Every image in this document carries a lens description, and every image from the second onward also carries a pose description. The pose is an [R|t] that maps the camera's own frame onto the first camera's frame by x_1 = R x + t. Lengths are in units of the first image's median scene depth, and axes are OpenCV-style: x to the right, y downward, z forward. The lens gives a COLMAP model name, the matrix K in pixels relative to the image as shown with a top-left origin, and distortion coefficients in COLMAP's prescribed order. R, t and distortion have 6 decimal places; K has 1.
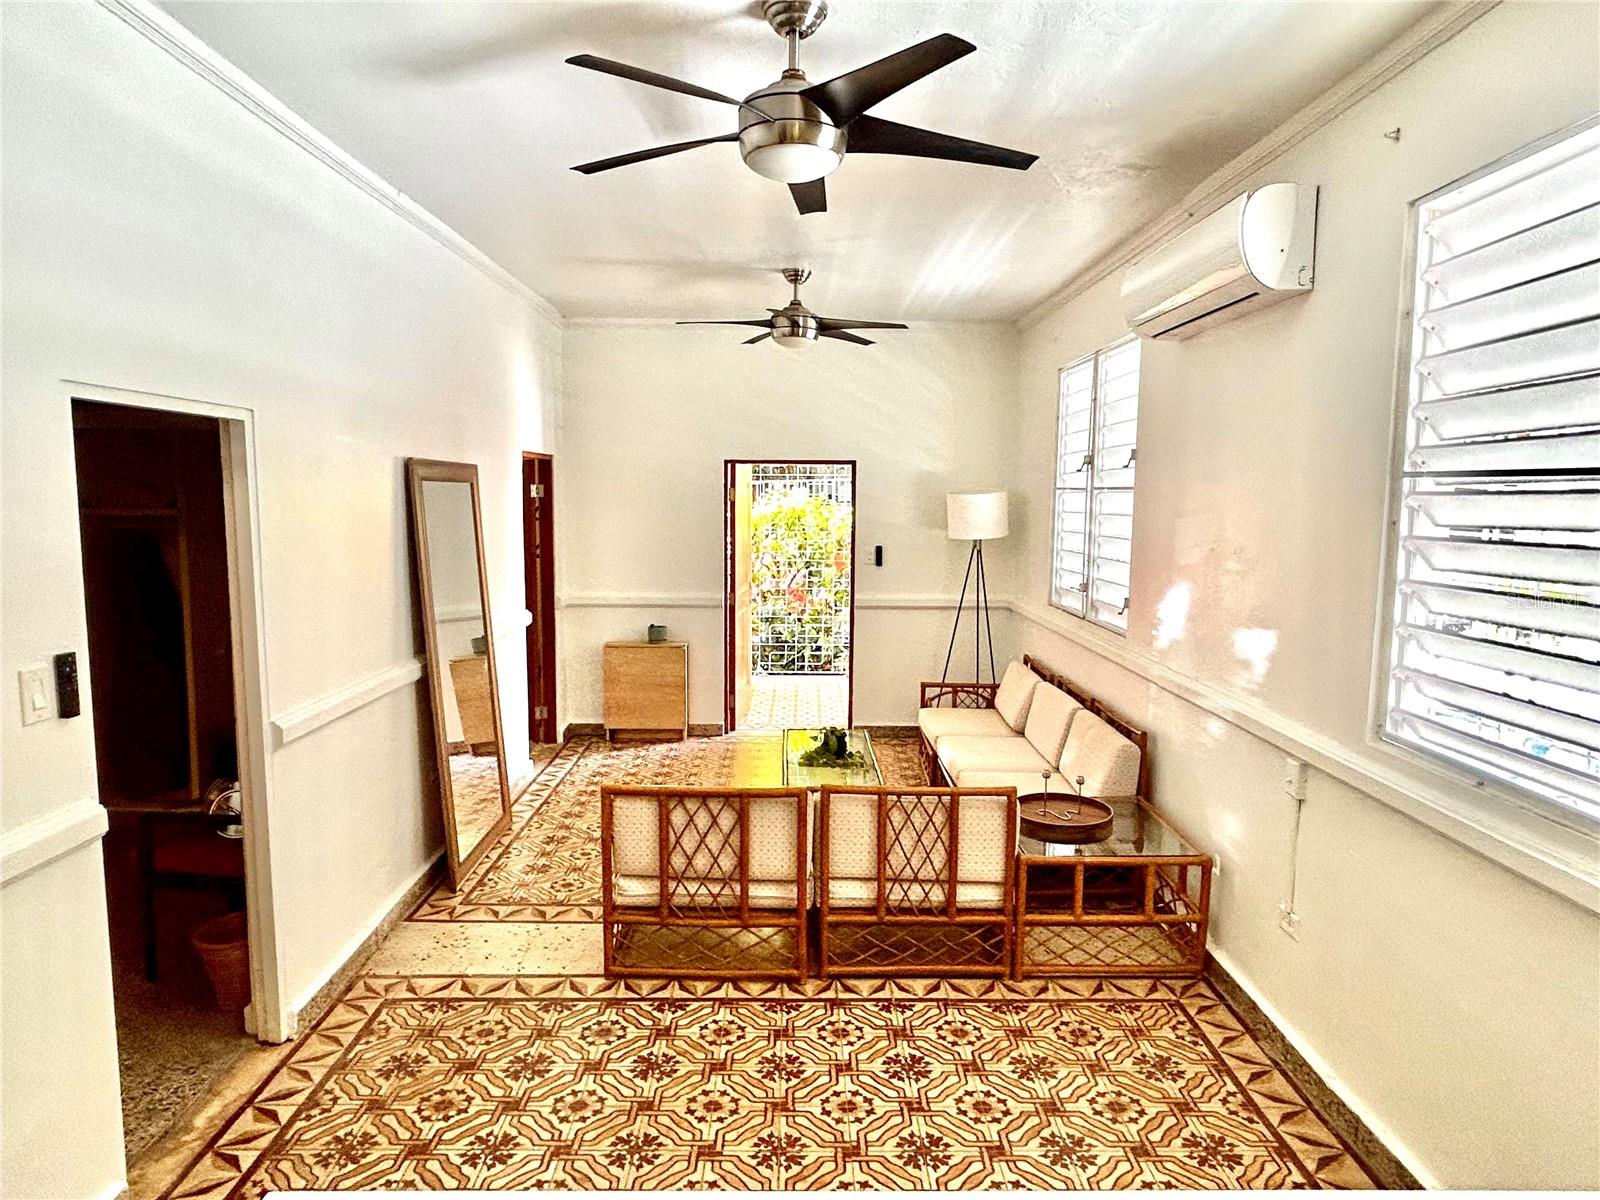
lens RADIAL K [[976.7, 0, 799.2], [0, 976.7, 600.7], [0, 0, 1]] dist [0.000008, 0.000000]
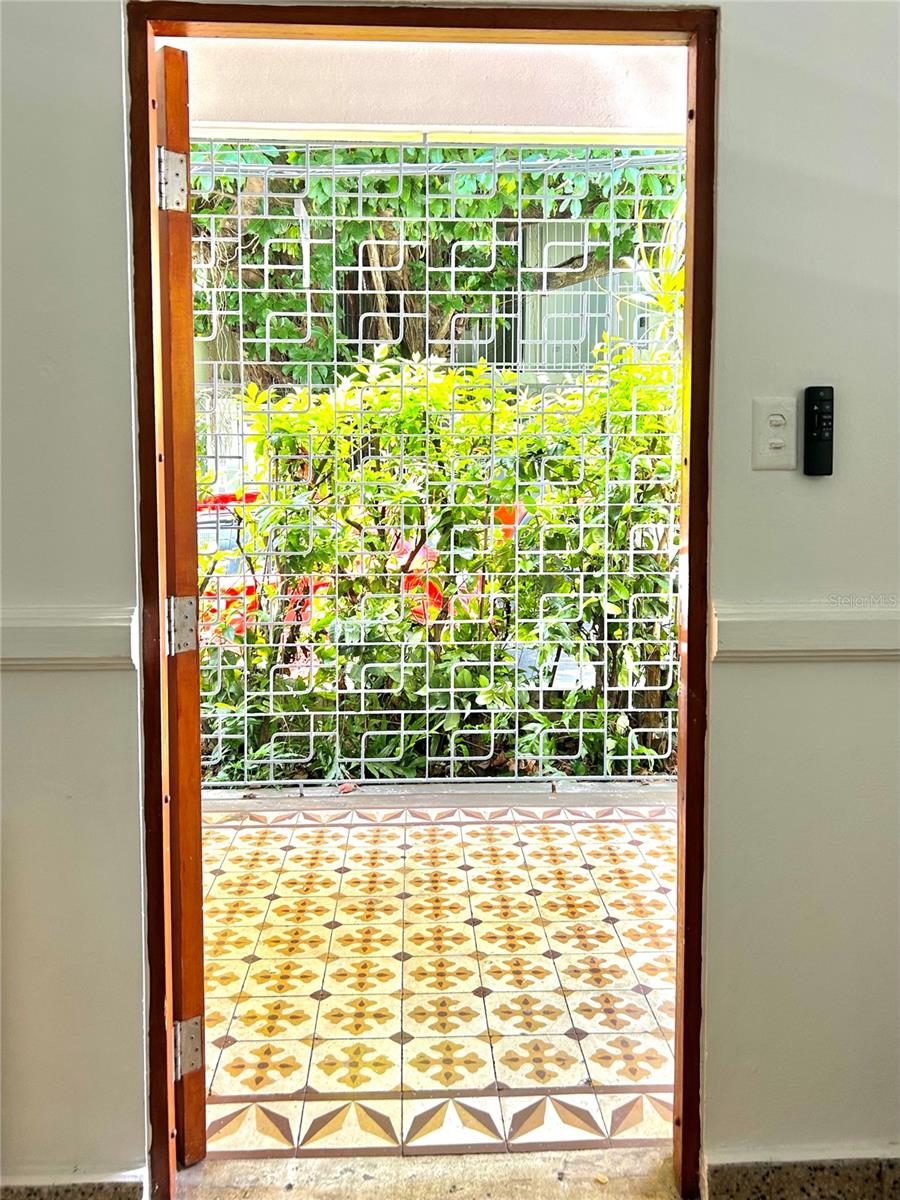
lens RADIAL K [[911.8, 0, 449.2], [0, 911.8, 600.1], [0, 0, 1]] dist [0.001854, 0.000269]
pose [[0.999270, -0.005984, 0.037733, -0.007653], [0.005276, 0.999809, 0.018835, -0.009107], [-0.037839, -0.018622, 0.999110, 0.610470]]
